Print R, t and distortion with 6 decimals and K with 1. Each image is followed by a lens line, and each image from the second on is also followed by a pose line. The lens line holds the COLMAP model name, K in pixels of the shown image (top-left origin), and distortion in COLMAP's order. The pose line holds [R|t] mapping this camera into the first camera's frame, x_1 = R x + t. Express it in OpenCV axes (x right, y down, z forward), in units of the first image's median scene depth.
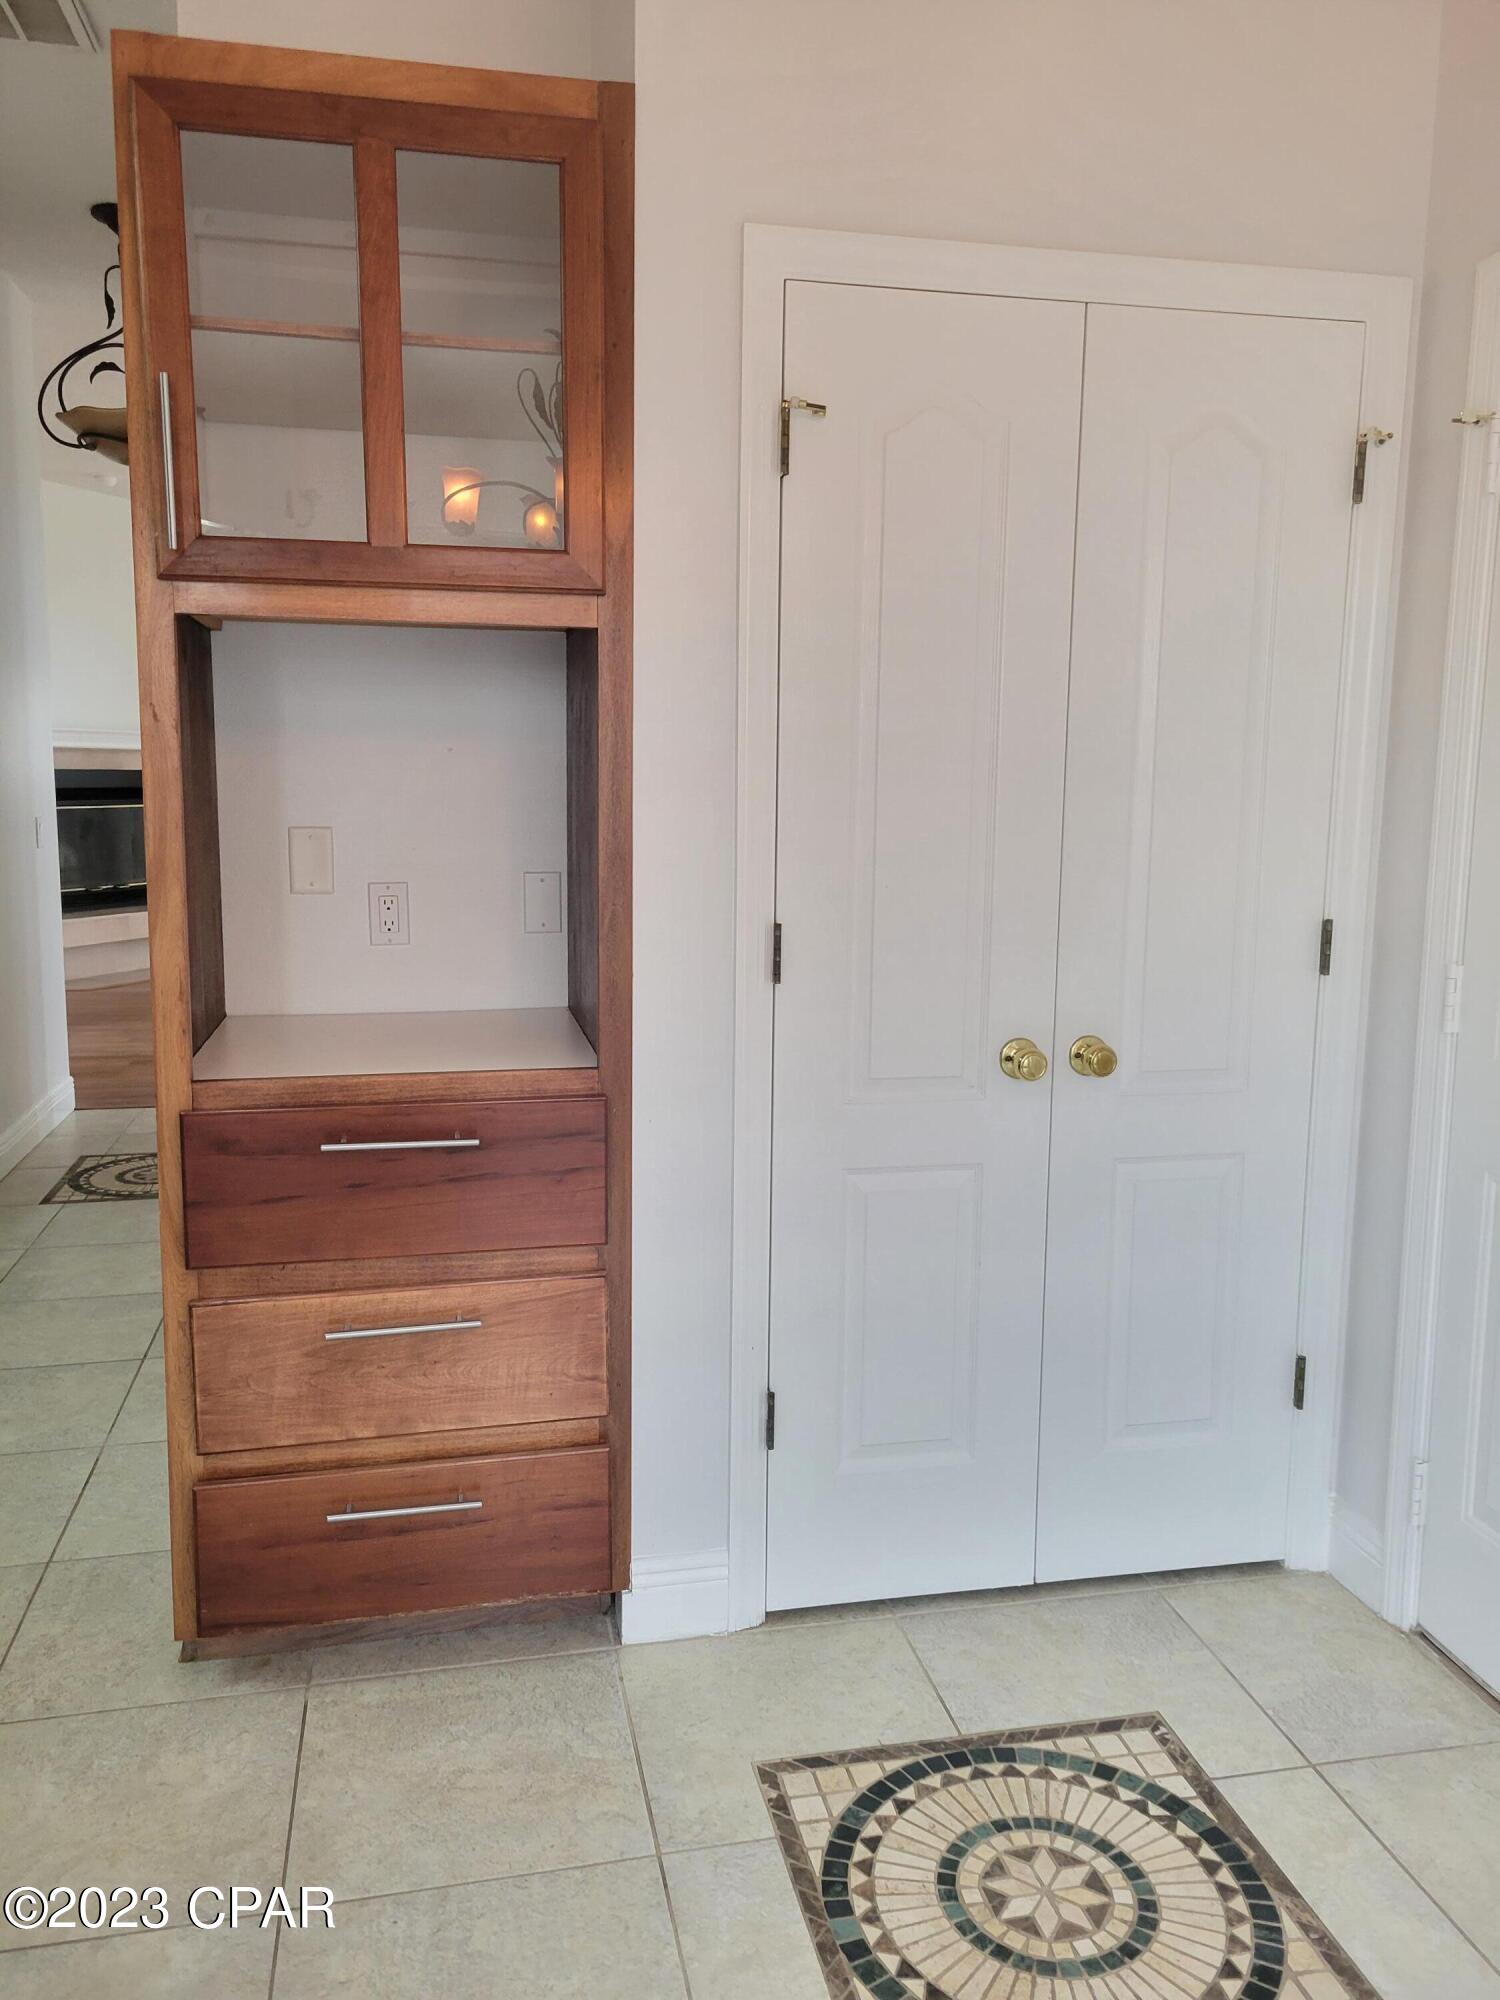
lens RADIAL K [[1493.4, 0, 737.0], [0, 1493.4, 987.3], [0, 0, 1]] dist [0.058145, -0.043215]
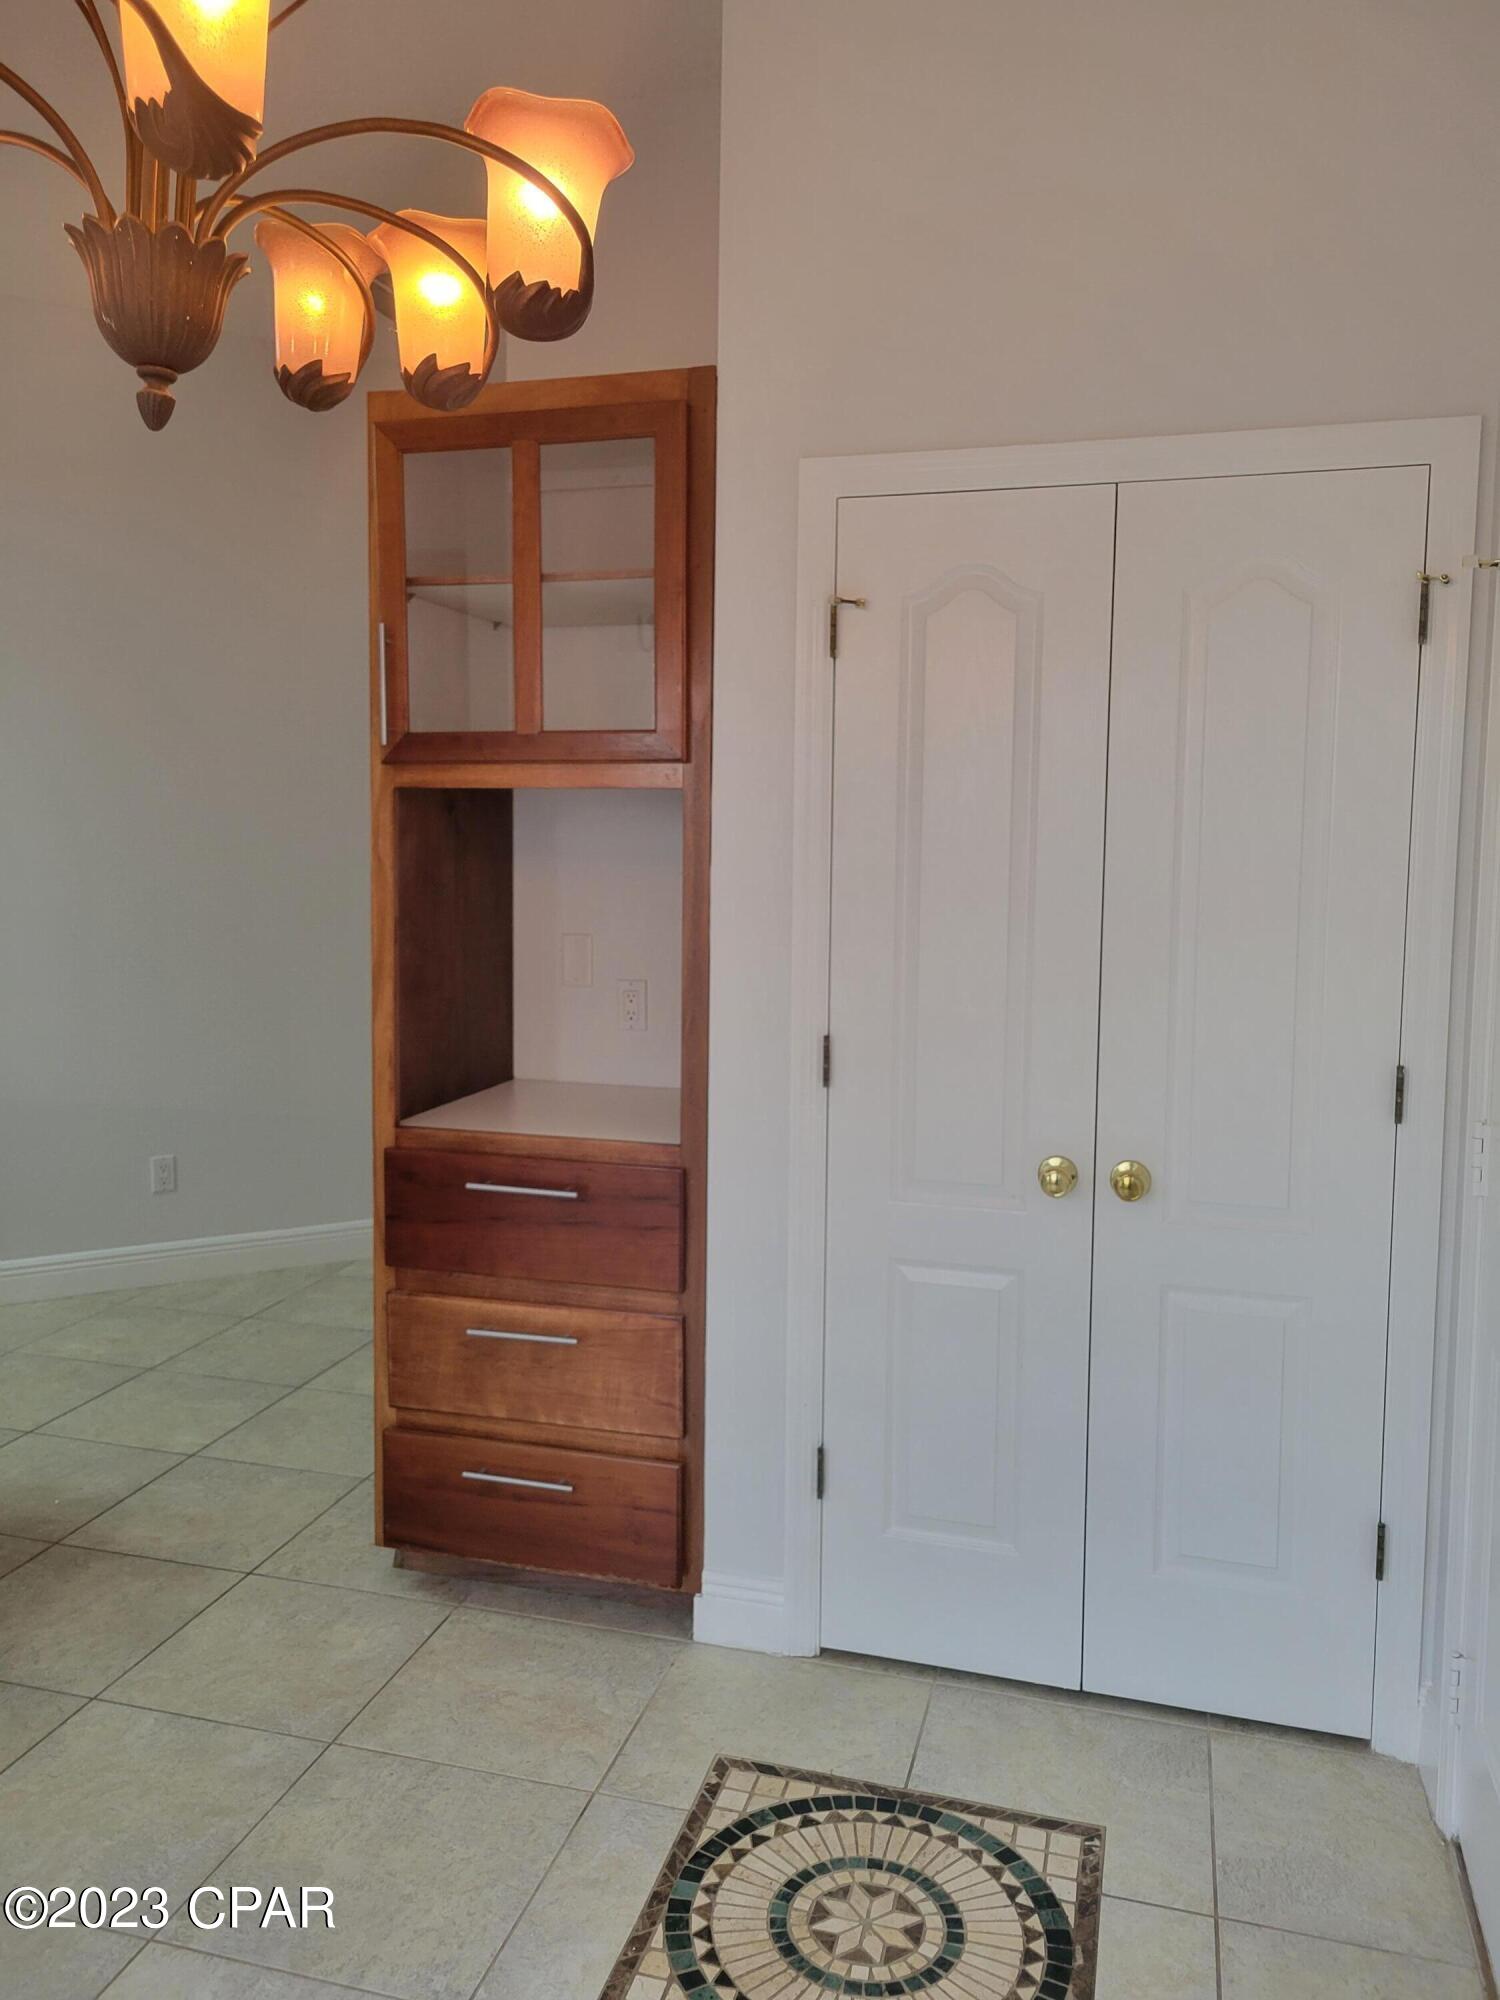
lens RADIAL K [[1493.4, 0, 714.1], [0, 1493.4, 976.7], [0, 0, 1]] dist [0.058145, -0.043215]
pose [[0.883711, 0.043734, -0.465986, 0.499672], [-0.067293, 0.997153, -0.034031, -0.043918], [0.463171, 0.061431, 0.884137, -0.068353]]
